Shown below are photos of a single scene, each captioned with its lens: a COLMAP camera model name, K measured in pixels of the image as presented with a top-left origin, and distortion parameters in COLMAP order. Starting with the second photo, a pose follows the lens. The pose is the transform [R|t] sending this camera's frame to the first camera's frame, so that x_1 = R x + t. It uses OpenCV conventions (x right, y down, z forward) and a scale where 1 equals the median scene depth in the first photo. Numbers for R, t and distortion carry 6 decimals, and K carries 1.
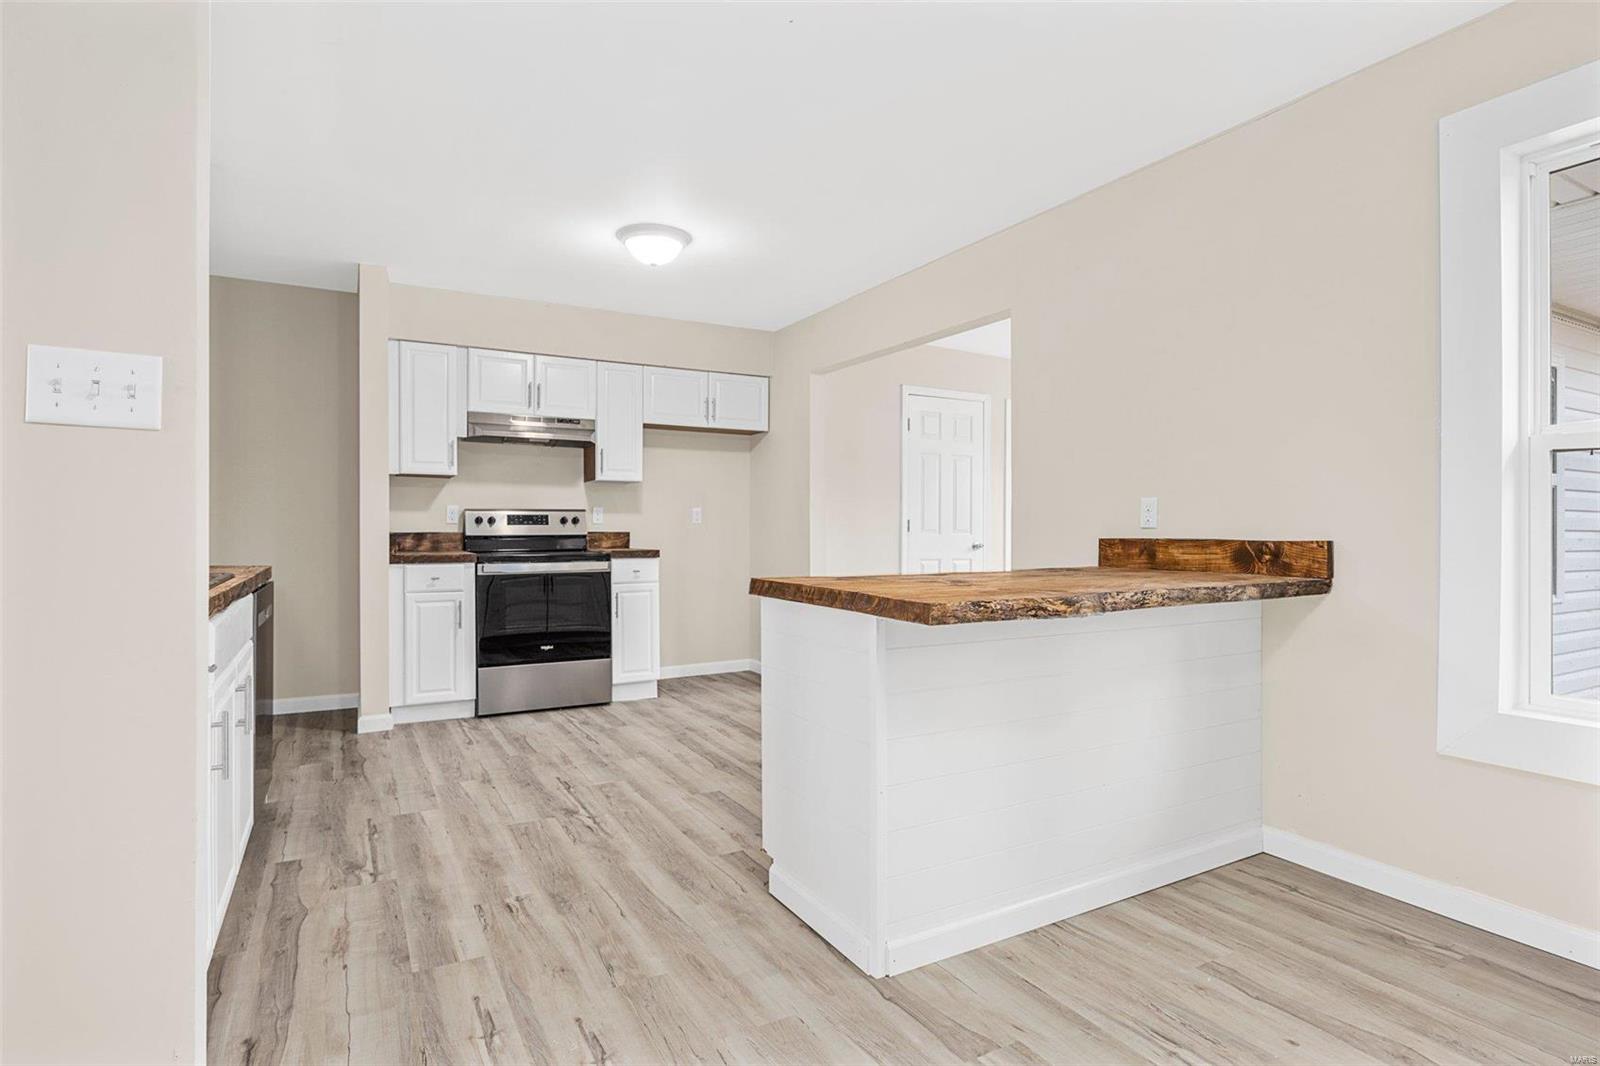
lens RADIAL K [[824.0, 0, 800.0], [0, 824.0, 533.0], [0, 0, 1]] dist [-0.010181, 0.000241]
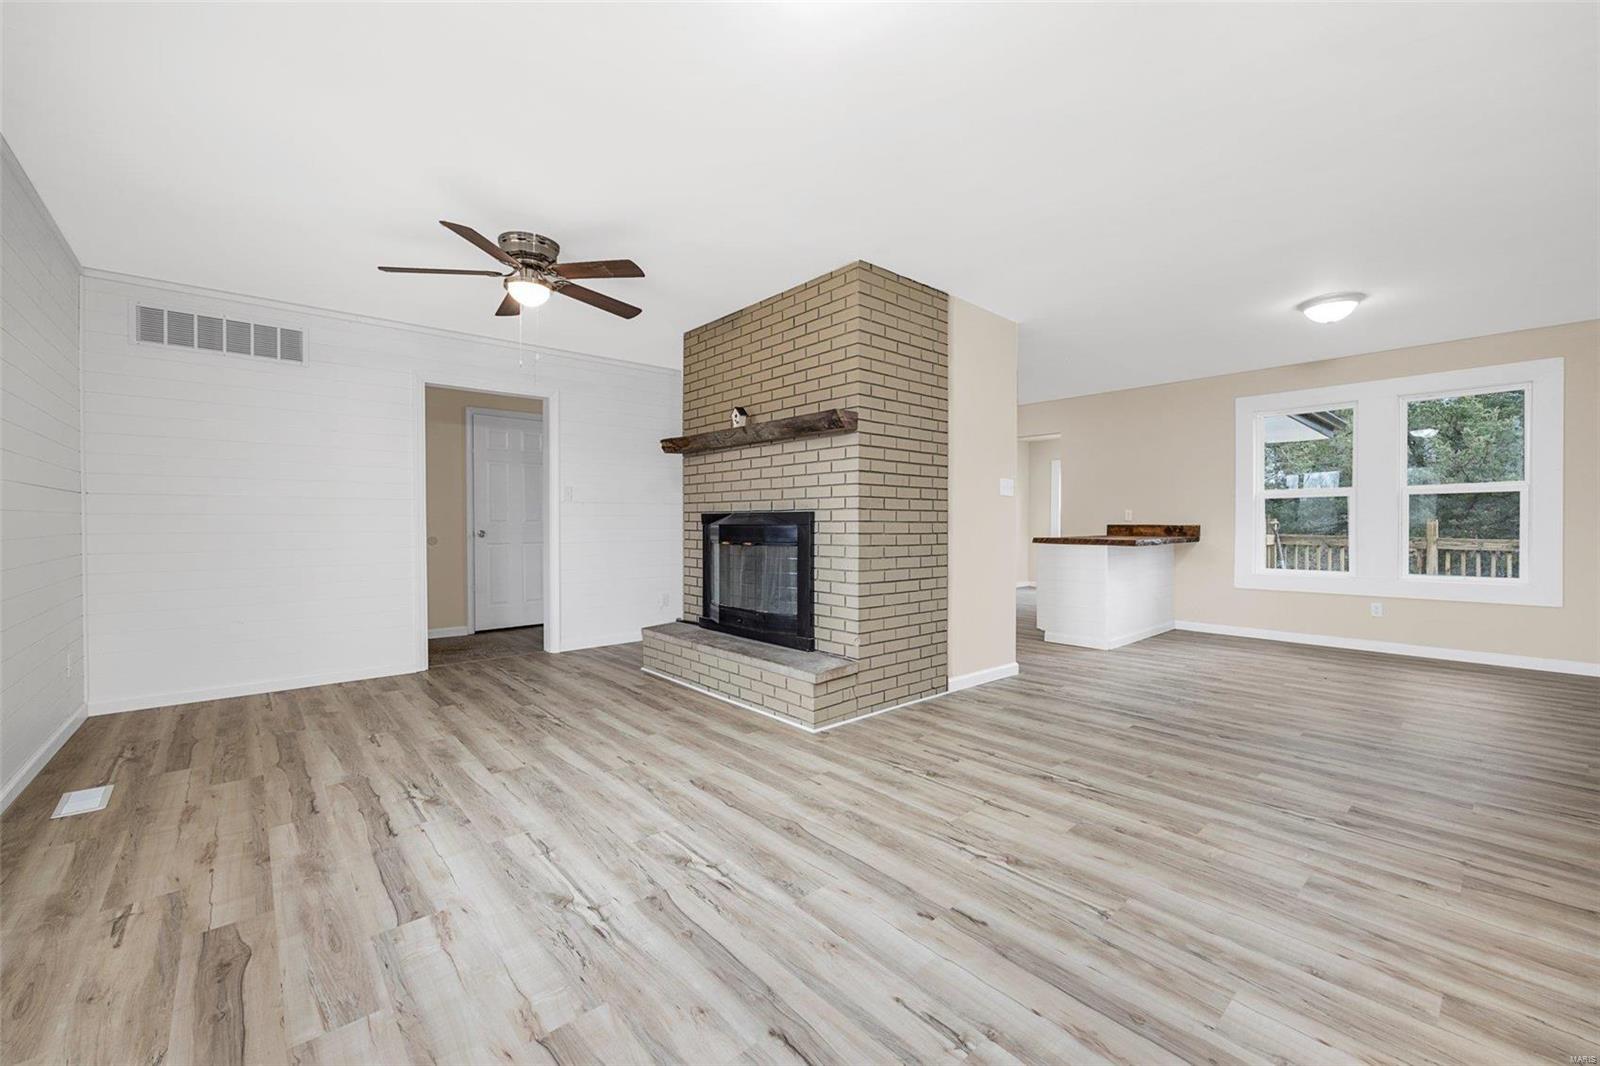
lens RADIAL K [[639.3, 0, 800.0], [0, 639.3, 533.0], [0, 0, 1]] dist [-0.002657, -0.000254]
pose [[0.978599, -0.003317, 0.205749, -0.704671], [0.001089, 0.999940, 0.010939, 0.006554], [-0.205773, -0.010481, 0.978544, -0.558556]]
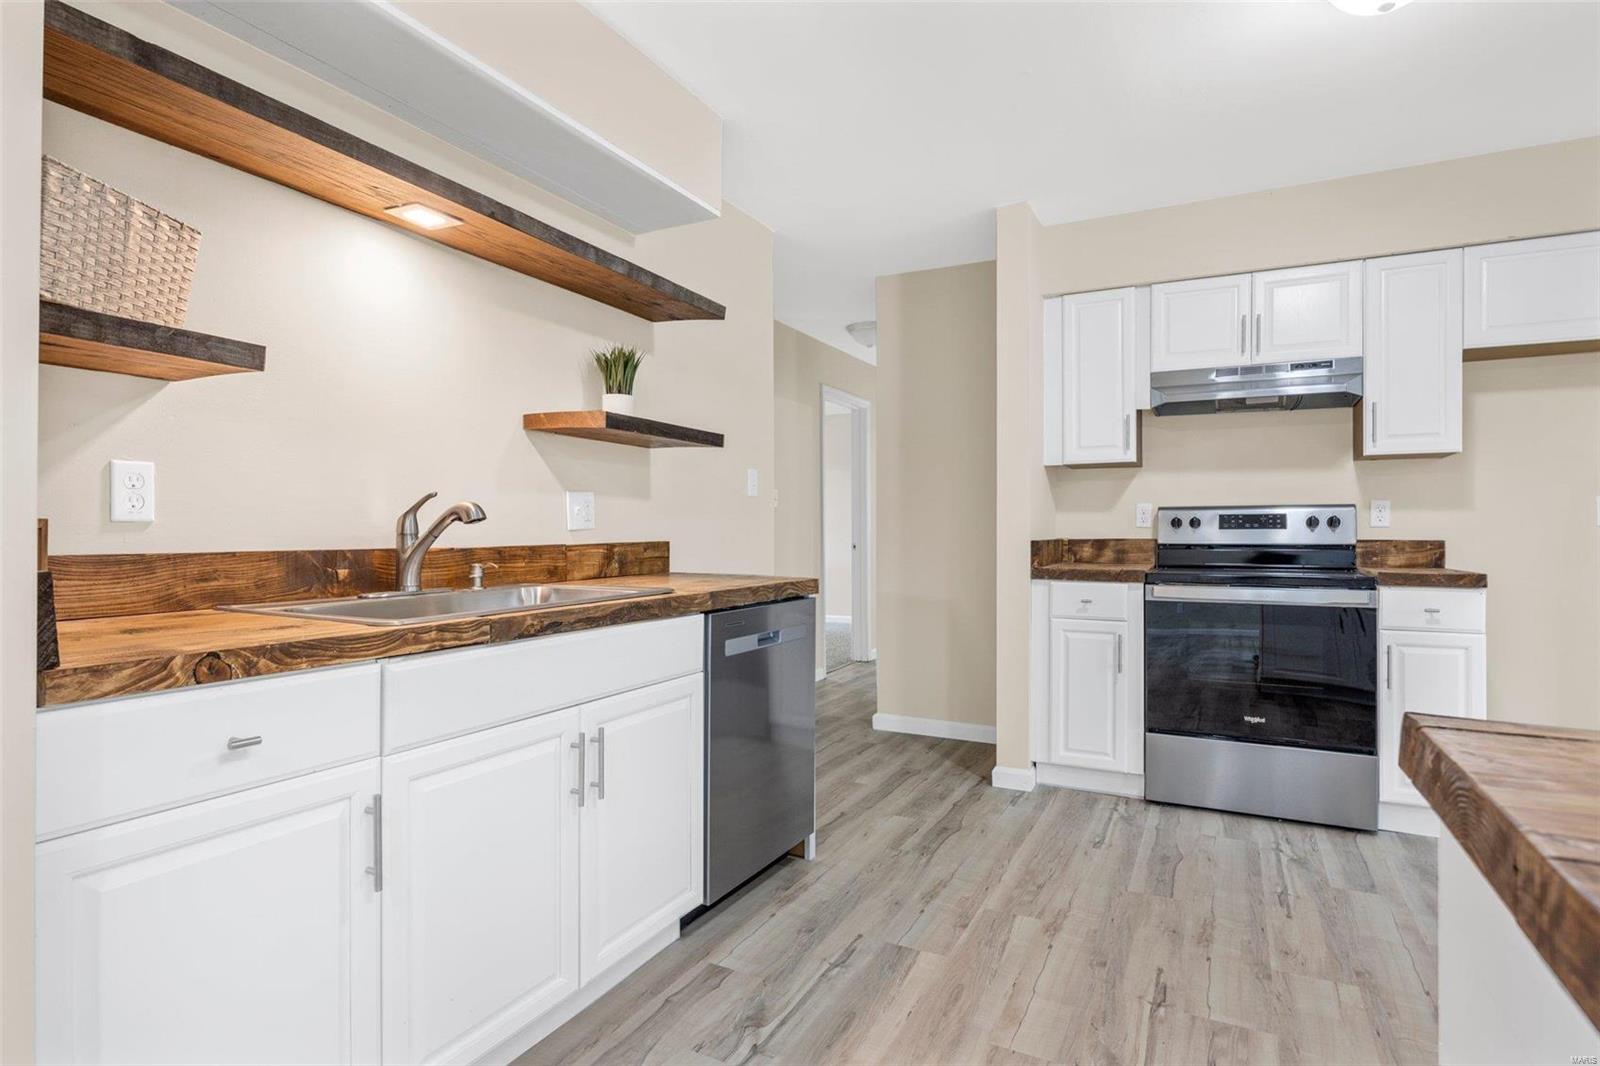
lens RADIAL K [[824.0, 0, 800.0], [0, 824.0, 533.0], [0, 0, 1]] dist [-0.010181, 0.000241]
pose [[0.549226, 0.000675, -0.835673, 0.032648], [-0.005939, 0.999978, -0.003095, -0.002405], [0.835653, 0.006664, 0.549218, 0.348541]]
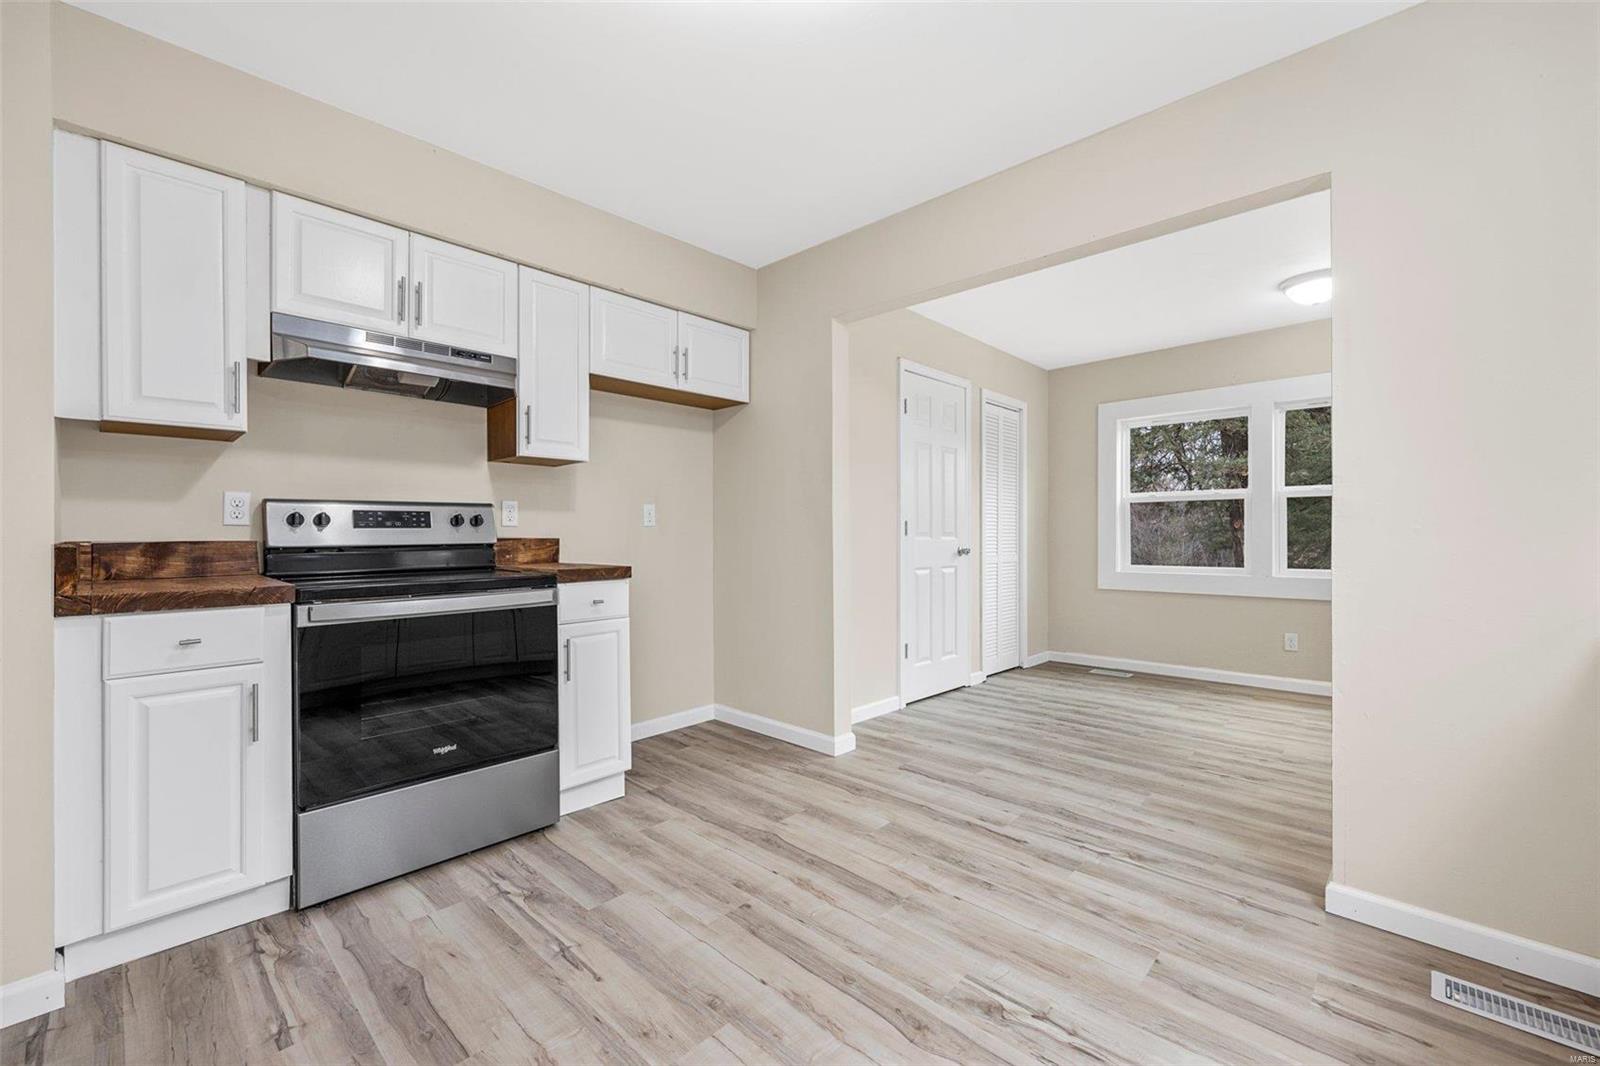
lens RADIAL K [[655.9, 0, 800.0], [0, 655.9, 533.0], [0, 0, 1]] dist [0.000633, 0.000103]
pose [[0.955010, -0.004346, 0.296542, -0.208698], [0.005844, 0.999974, -0.004165, -0.002571], [-0.296516, 0.005711, 0.955011, 0.505839]]
